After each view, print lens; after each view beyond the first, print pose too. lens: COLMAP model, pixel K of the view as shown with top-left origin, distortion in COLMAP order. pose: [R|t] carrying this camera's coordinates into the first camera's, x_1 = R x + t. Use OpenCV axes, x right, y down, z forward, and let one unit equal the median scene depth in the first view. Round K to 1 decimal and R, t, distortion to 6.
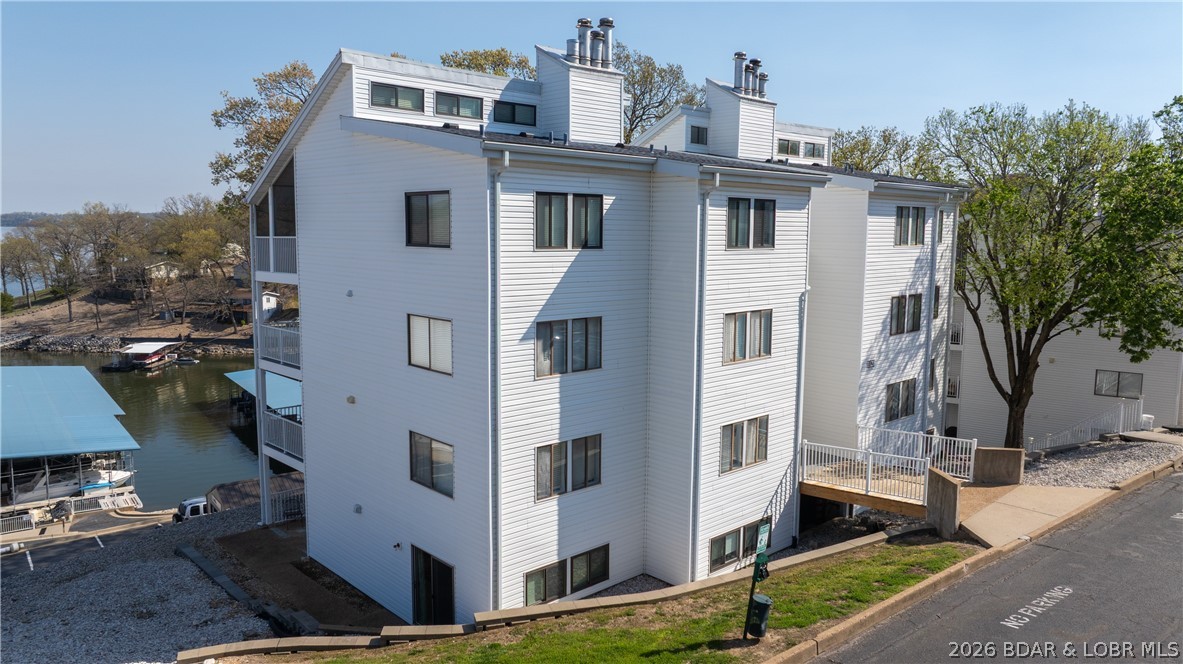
lens RADIAL K [[825.2, 0, 591.5], [0, 825.2, 332.0], [0, 0, 1]] dist [-0.000080, -0.000433]
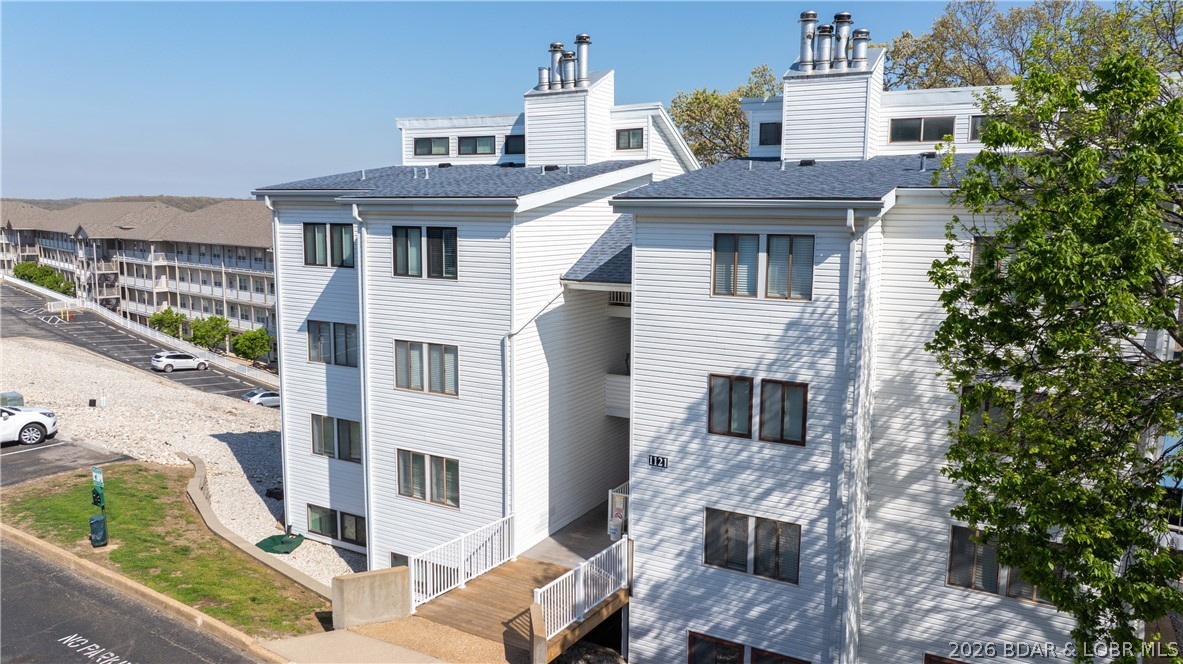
lens RADIAL K [[825.2, 0, 591.5], [0, 825.2, 332.0], [0, 0, 1]] dist [-0.000080, -0.000433]
pose [[0.311554, 0.129688, -0.941337, 1.154222], [-0.127415, 0.987398, 0.093863, -0.151928], [0.941647, 0.090697, 0.324152, 0.862327]]
